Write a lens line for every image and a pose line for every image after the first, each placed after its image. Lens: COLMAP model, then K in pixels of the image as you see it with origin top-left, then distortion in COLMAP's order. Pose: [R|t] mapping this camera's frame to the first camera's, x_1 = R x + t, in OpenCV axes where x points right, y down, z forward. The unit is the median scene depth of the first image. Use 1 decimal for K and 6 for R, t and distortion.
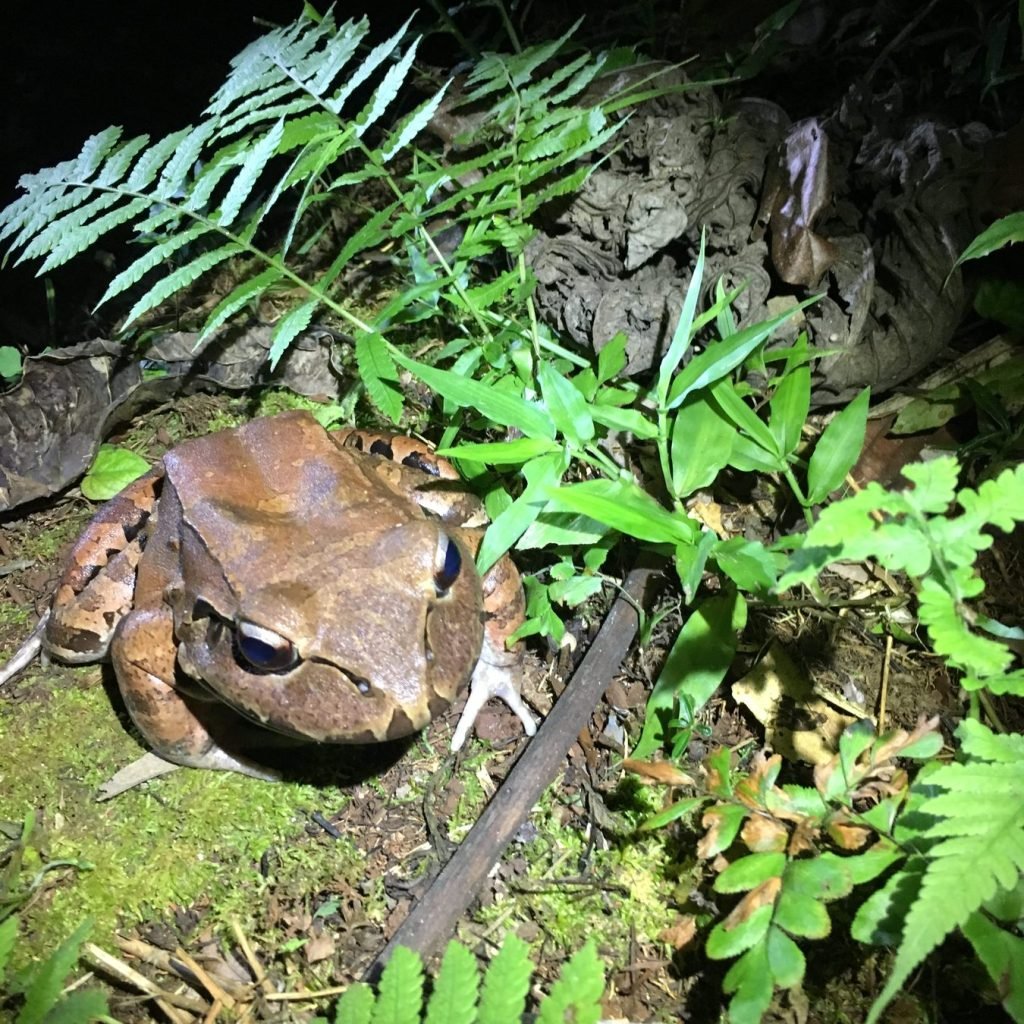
lens RADIAL K [[1475.6, 0, 512.0], [0, 1475.6, 512.0], [0, 0, 1]] dist [0.073766, -0.010821]
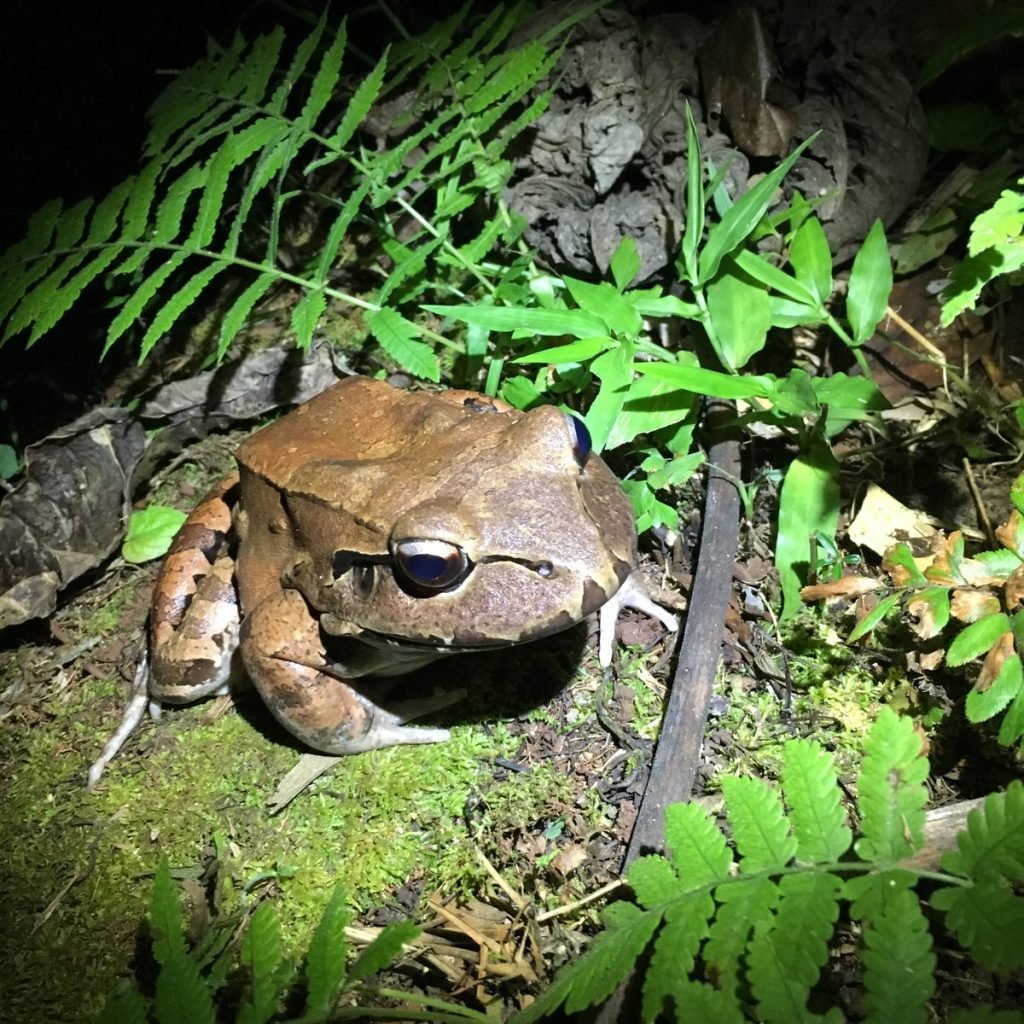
lens RADIAL K [[1475.6, 0, 512.0], [0, 1475.6, 512.0], [0, 0, 1]] dist [0.073766, -0.010821]
pose [[0.955937, -0.276486, 0.098697, -0.150852], [0.283913, 0.956204, -0.071185, 0.106072], [-0.074693, 0.096070, 0.992568, 0.030833]]
